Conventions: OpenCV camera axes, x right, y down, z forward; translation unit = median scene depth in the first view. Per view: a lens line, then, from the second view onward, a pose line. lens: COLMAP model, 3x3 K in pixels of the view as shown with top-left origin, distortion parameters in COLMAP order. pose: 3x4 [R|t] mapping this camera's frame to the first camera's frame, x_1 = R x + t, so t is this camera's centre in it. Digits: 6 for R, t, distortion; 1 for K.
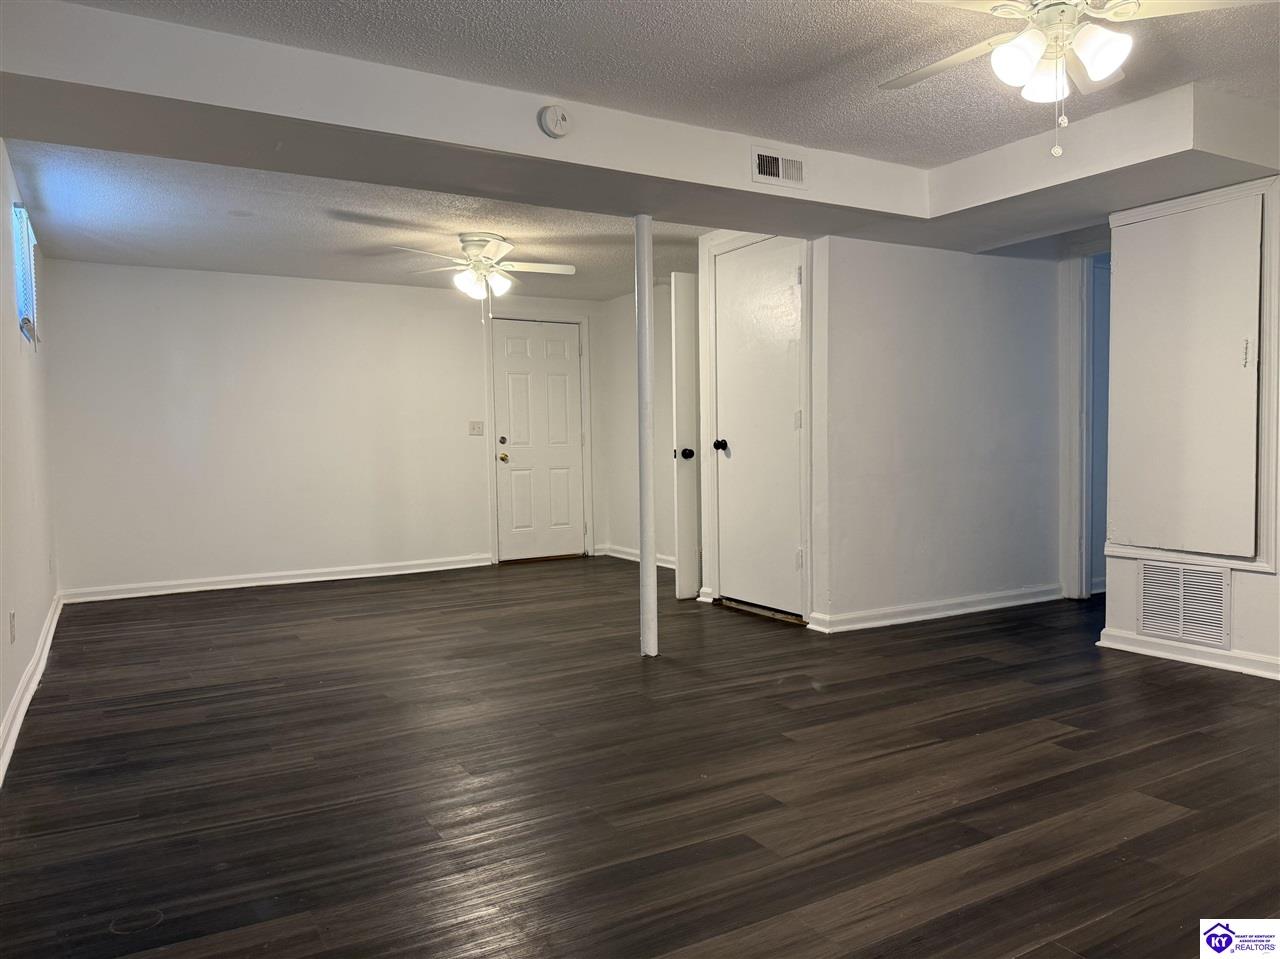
lens RADIAL K [[911.6, 0, 640.0], [0, 911.6, 479.5], [0, 0, 1]] dist [0.112311, -0.169737]
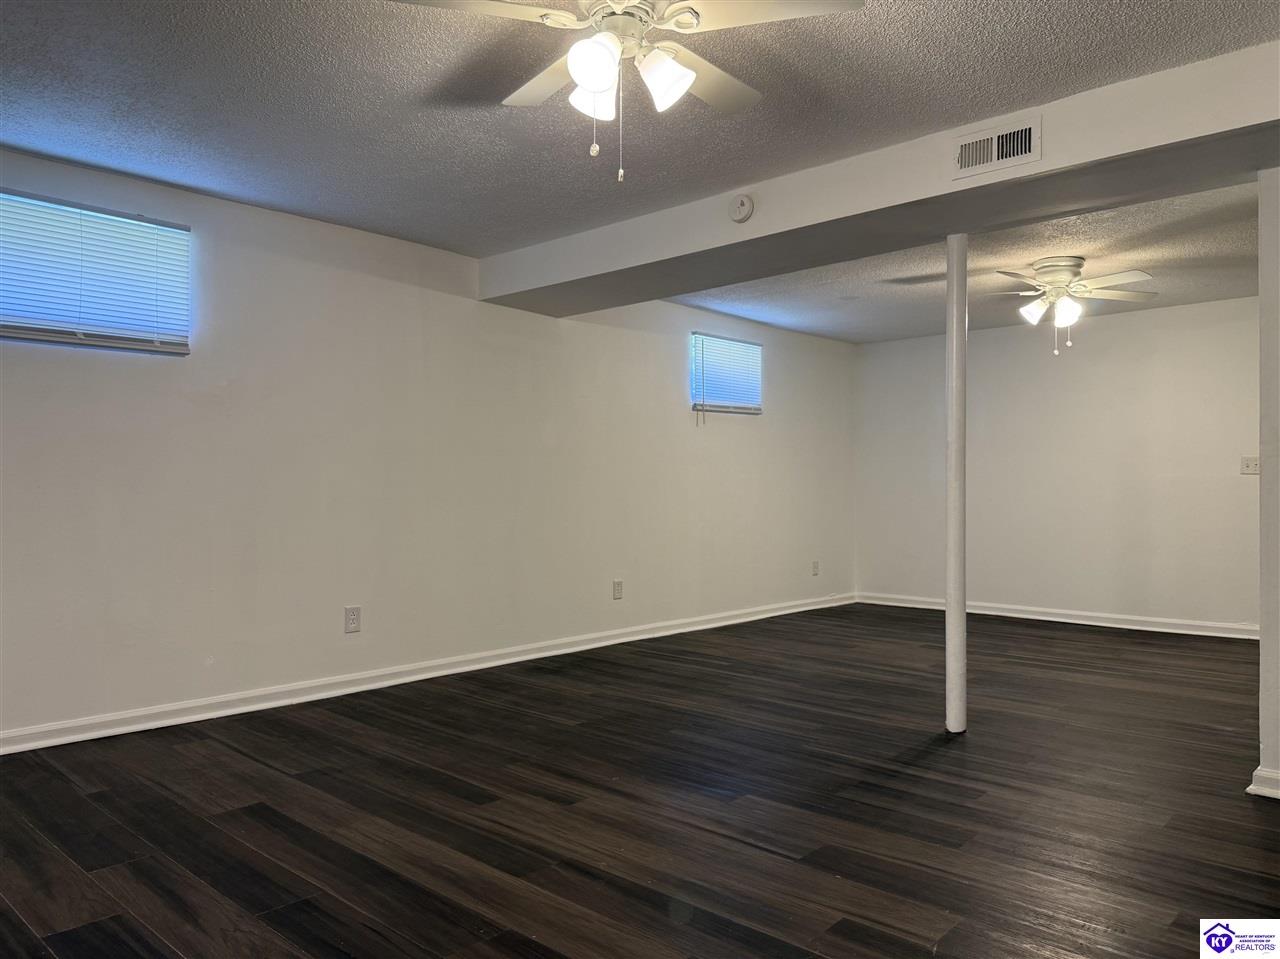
lens RADIAL K [[911.6, 0, 640.0], [0, 911.6, 479.5], [0, 0, 1]] dist [0.112311, -0.169737]
pose [[0.285860, 0.008361, -0.958235, 0.925663], [-0.043015, 0.999066, -0.004115, -0.037769], [0.957306, 0.042394, 0.285953, 0.538442]]
